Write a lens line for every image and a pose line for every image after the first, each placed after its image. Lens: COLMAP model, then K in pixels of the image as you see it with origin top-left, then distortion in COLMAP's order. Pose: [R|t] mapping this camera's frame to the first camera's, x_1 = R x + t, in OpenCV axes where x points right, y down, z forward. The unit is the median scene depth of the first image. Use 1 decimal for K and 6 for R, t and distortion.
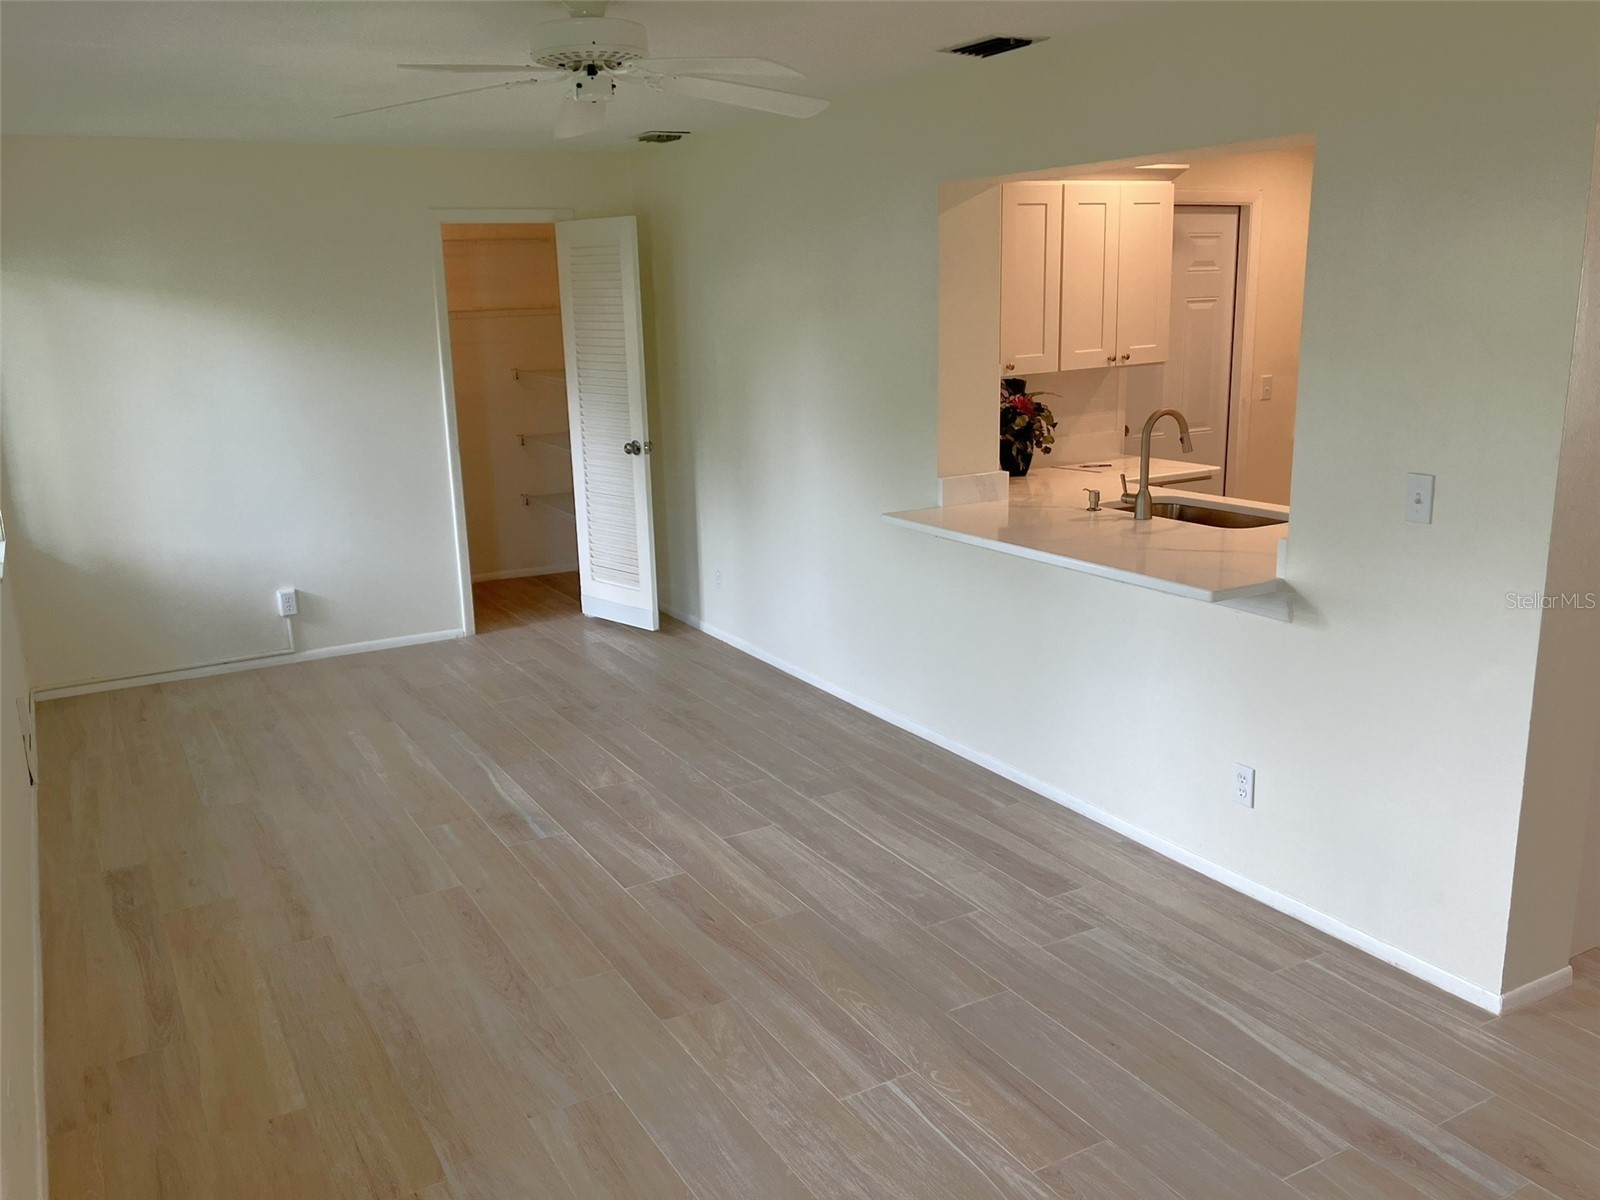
lens RADIAL K [[1314.6, 0, 793.8], [0, 1314.6, 586.5], [0, 0, 1]] dist [0.073506, -0.133825]
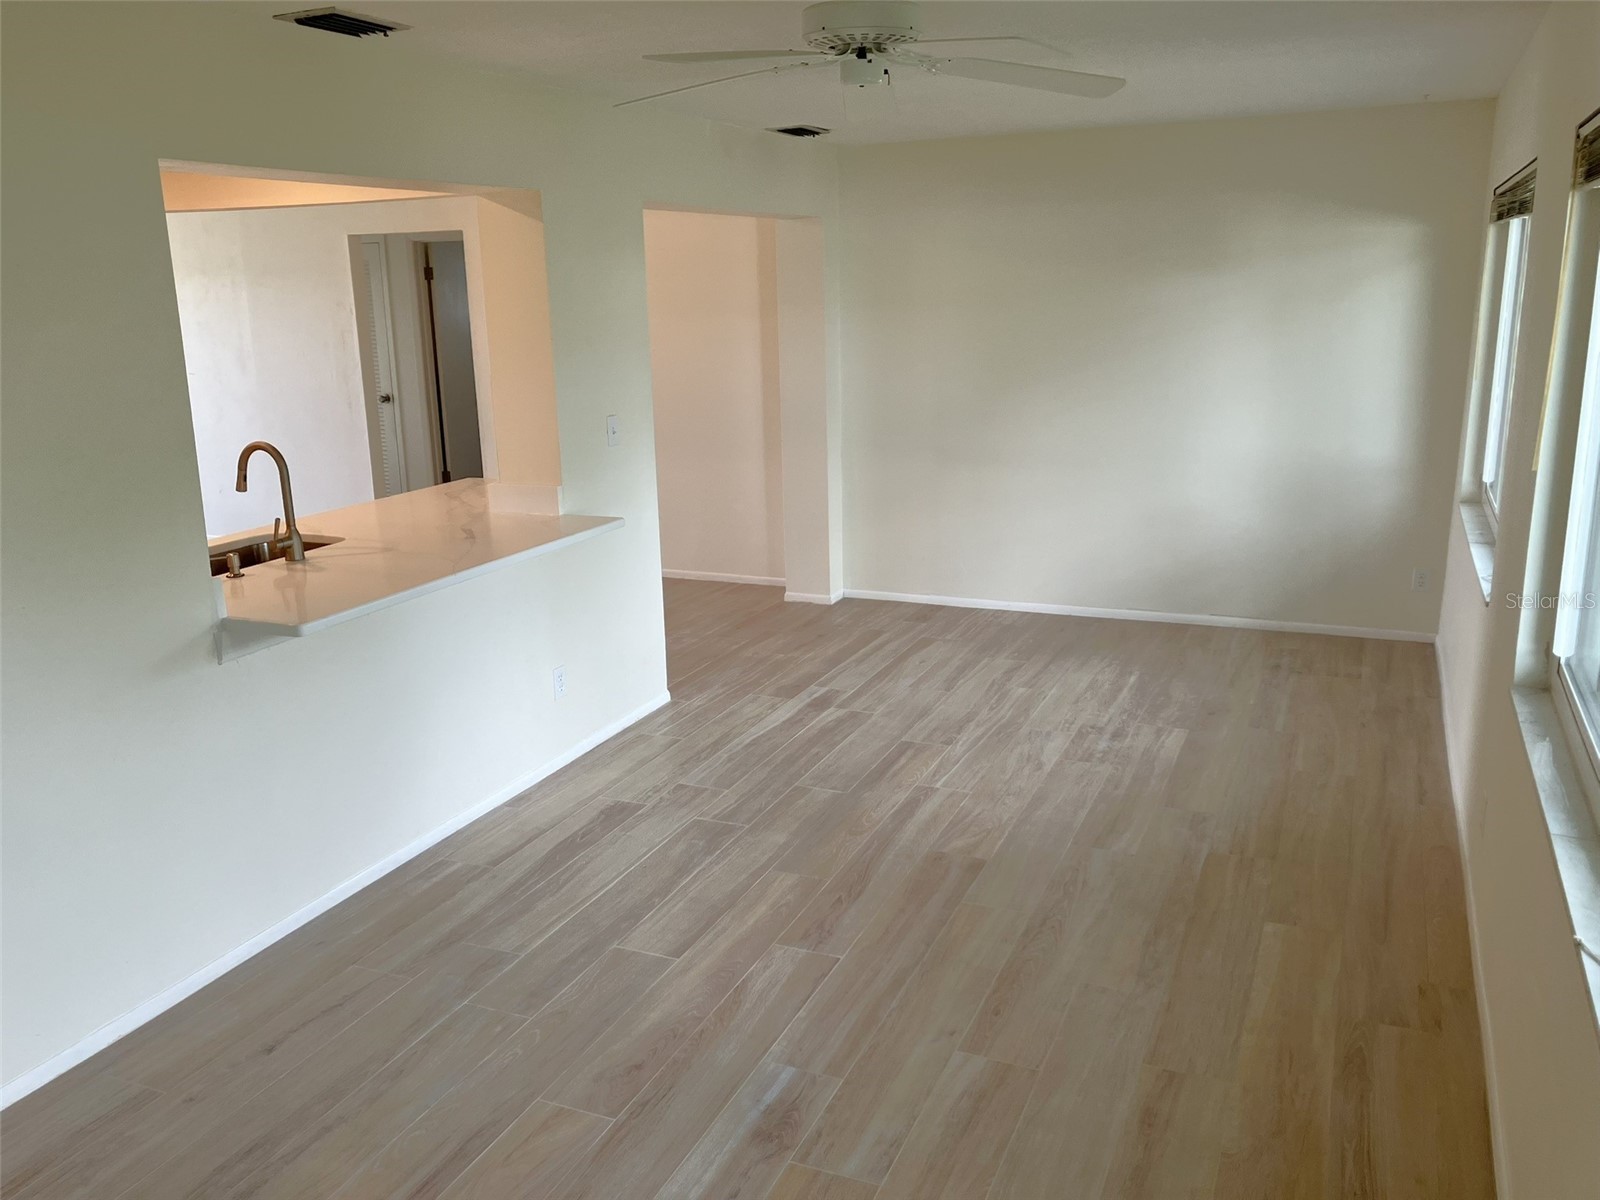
lens RADIAL K [[1314.6, 0, 793.8], [0, 1314.6, 586.5], [0, 0, 1]] dist [0.073506, -0.133825]
pose [[-0.597916, -0.139540, 0.789320, -0.834836], [0.220942, 0.917892, 0.329635, -0.323451], [-0.770507, 0.371488, -0.517992, 1.500223]]
